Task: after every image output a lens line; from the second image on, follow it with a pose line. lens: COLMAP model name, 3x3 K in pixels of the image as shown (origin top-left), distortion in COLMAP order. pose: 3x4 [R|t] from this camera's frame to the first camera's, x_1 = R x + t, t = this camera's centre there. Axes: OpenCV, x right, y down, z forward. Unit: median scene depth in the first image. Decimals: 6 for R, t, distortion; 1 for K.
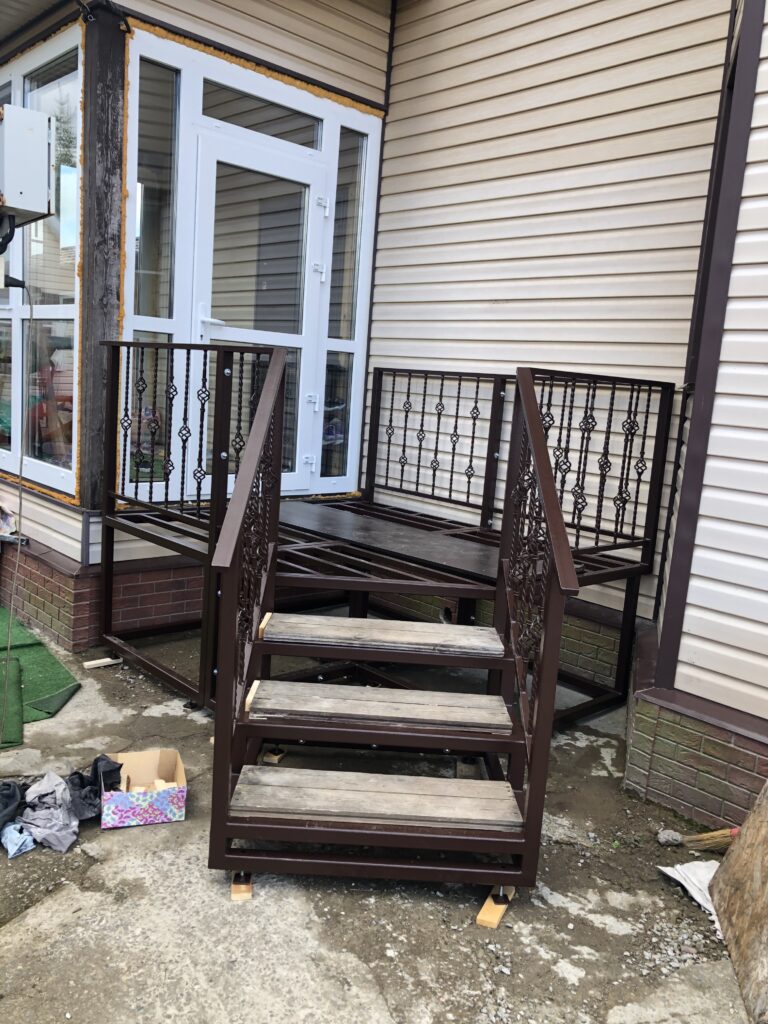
lens RADIAL K [[843.0, 0, 390.7], [0, 843.0, 520.6], [0, 0, 1]] dist [0.009895, 0.000469]
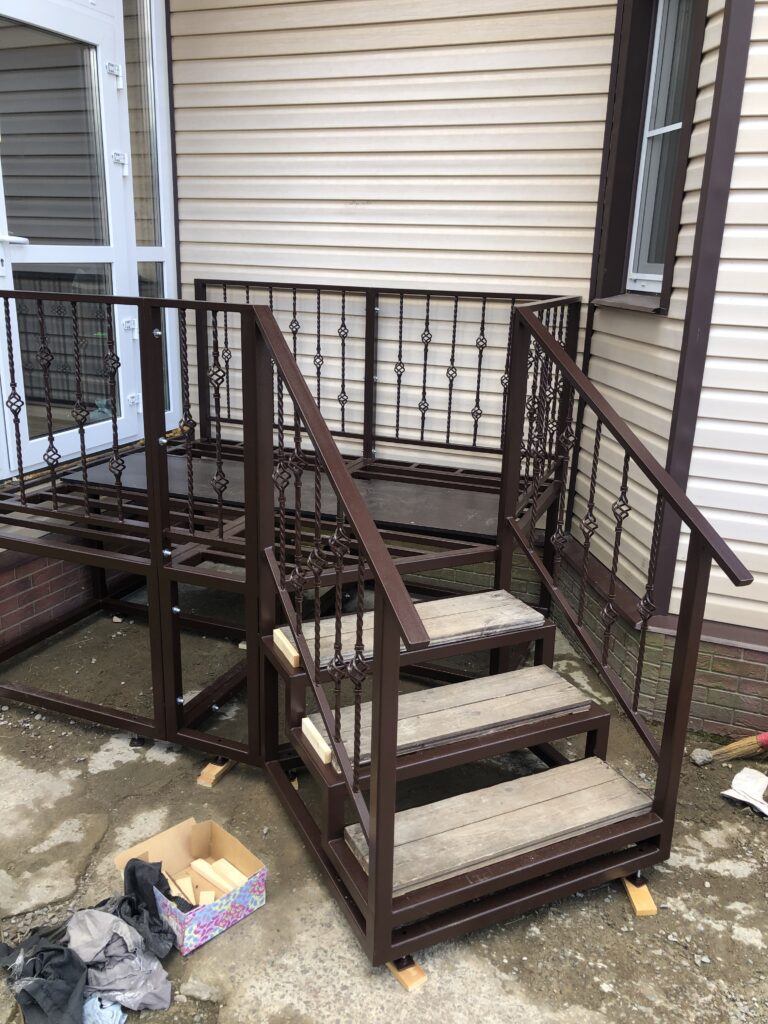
lens RADIAL K [[843.0, 0, 387.5], [0, 843.0, 509.1], [0, 0, 1]] dist [0.009895, 0.000469]
pose [[0.904790, -0.168443, 0.391130, -0.290830], [0.104769, 0.978266, 0.178938, -0.119644], [-0.412770, -0.120923, 0.902773, 0.180894]]
